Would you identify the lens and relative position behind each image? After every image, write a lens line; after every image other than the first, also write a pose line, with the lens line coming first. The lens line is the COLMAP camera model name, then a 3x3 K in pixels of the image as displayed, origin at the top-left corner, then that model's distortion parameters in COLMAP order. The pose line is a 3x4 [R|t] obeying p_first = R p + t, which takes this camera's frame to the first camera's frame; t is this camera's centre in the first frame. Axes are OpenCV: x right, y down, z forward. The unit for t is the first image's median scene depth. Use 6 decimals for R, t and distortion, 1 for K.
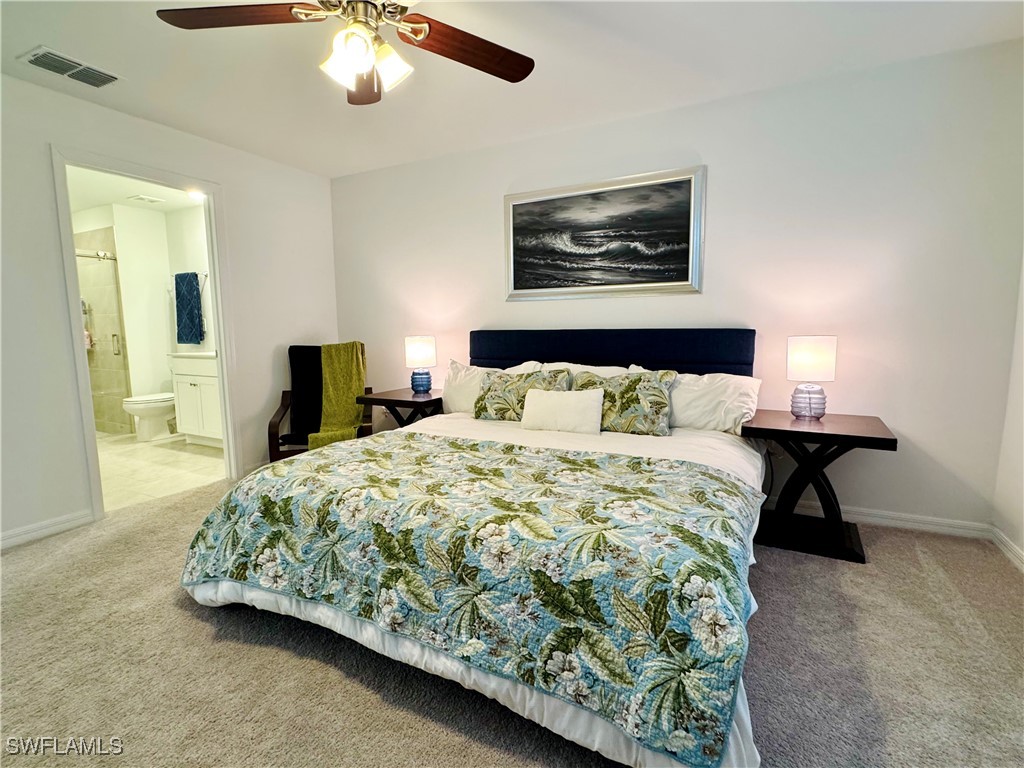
lens RADIAL K [[481.5, 0, 512.6], [0, 481.5, 380.1], [0, 0, 1]] dist [-0.000191, 0.000069]
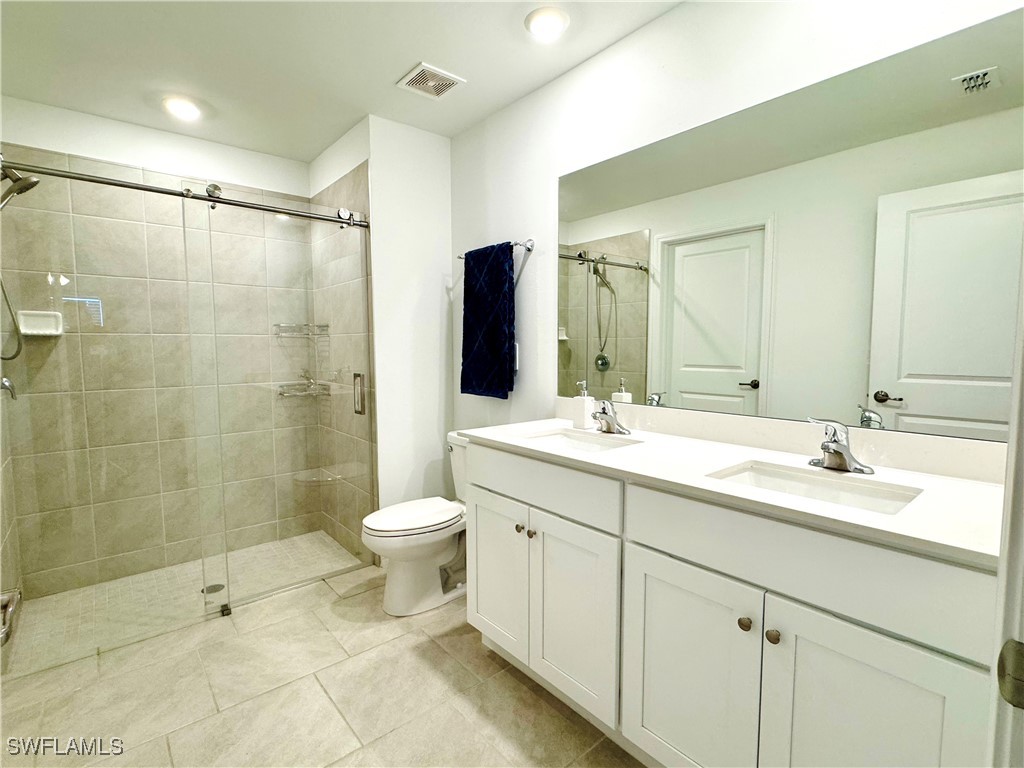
lens RADIAL K [[481.5, 0, 510.3], [0, 481.5, 385.3], [0, 0, 1]] dist [-0.000191, 0.000069]
pose [[0.926464, 0.036037, -0.374654, -0.480158], [-0.049913, 0.998378, -0.027396, -0.075322], [0.373059, 0.044081, 0.926760, 0.581961]]
